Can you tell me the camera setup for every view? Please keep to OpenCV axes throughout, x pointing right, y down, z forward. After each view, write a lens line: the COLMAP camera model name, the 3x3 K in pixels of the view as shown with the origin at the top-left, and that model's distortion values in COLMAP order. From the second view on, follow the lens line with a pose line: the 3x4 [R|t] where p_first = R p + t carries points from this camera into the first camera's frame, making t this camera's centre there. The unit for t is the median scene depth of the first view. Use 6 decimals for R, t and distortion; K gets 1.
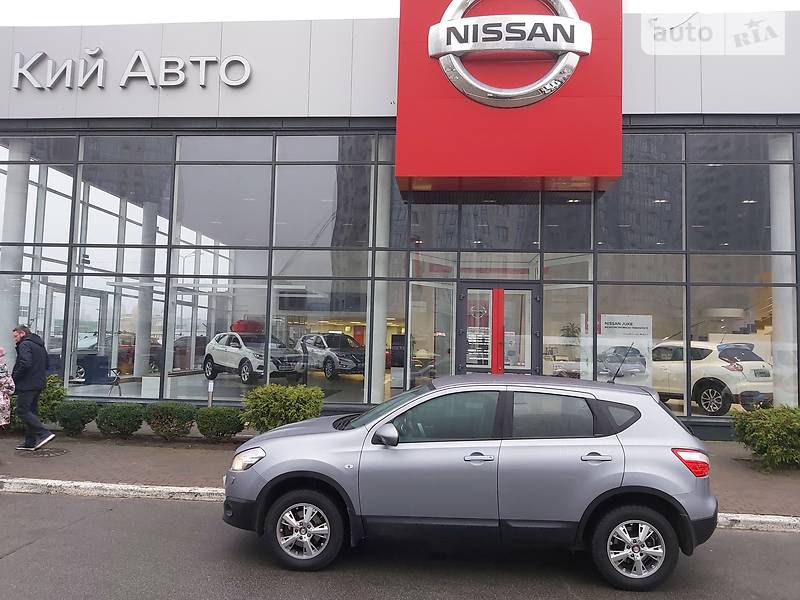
lens RADIAL K [[613.6, 0, 401.9], [0, 613.6, 298.6], [0, 0, 1]] dist [0.099435, -0.179412]
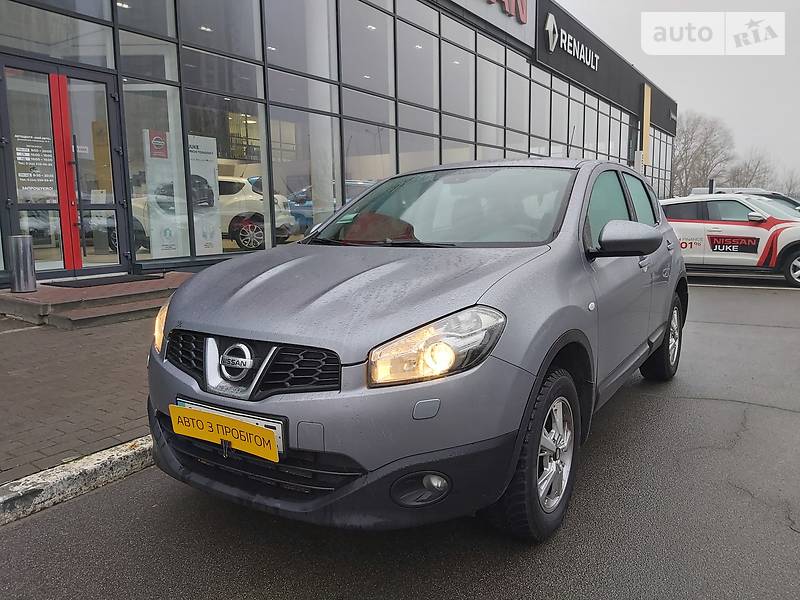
lens RADIAL K [[613.6, 0, 401.9], [0, 613.6, 298.6], [0, 0, 1]] dist [0.099435, -0.179412]
pose [[0.465439, -0.155948, 0.871233, -0.249151], [-0.033562, 0.980537, 0.193443, 0.069579], [-0.884443, -0.119276, 0.451146, 0.370233]]
